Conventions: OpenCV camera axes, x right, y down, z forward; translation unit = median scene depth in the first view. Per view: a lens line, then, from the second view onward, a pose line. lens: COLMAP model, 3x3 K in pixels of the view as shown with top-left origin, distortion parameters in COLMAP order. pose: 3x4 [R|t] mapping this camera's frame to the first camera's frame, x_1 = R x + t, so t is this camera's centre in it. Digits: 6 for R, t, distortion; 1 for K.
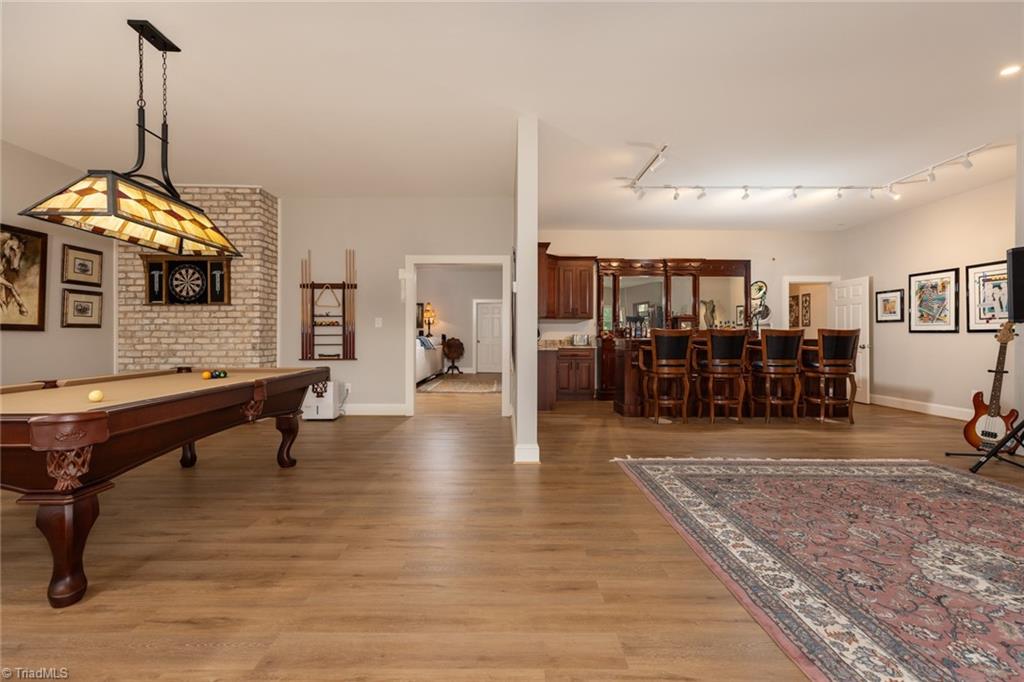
lens RADIAL K [[462.5, 0, 515.0], [0, 462.5, 338.6], [0, 0, 1]] dist [-0.001620, -0.000046]
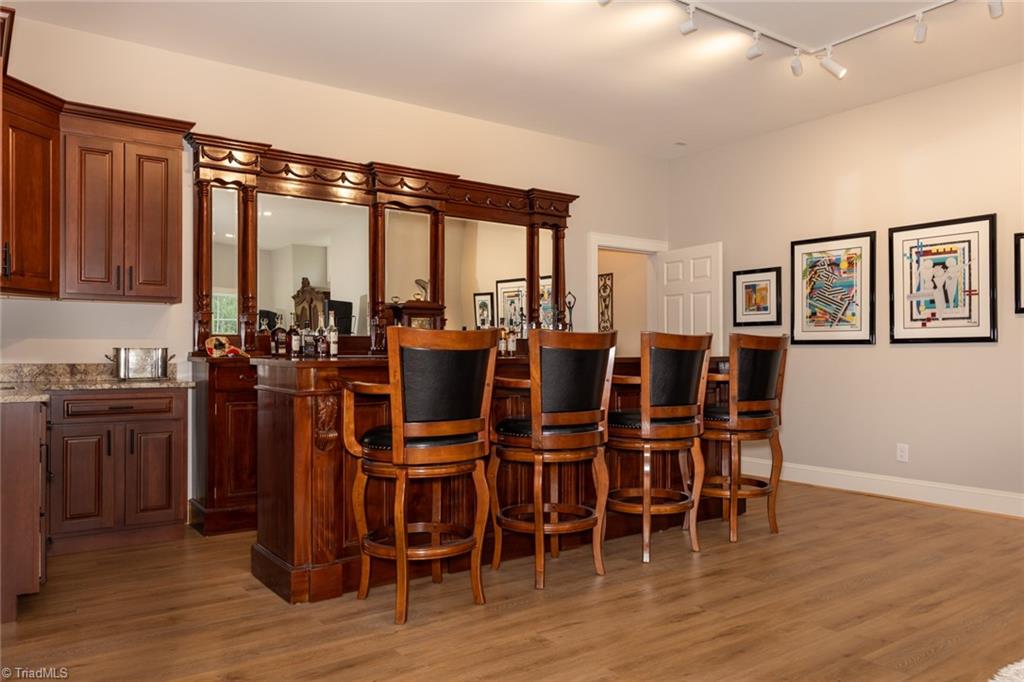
lens RADIAL K [[726.9, 0, 517.5], [0, 726.9, 349.2], [0, 0, 1]] dist [-0.005784, 0.000674]
pose [[0.818755, 0.000241, 0.574143, 0.072547], [0.006321, 0.999936, -0.009435, -0.000597], [-0.574108, 0.011354, 0.818701, 0.476983]]
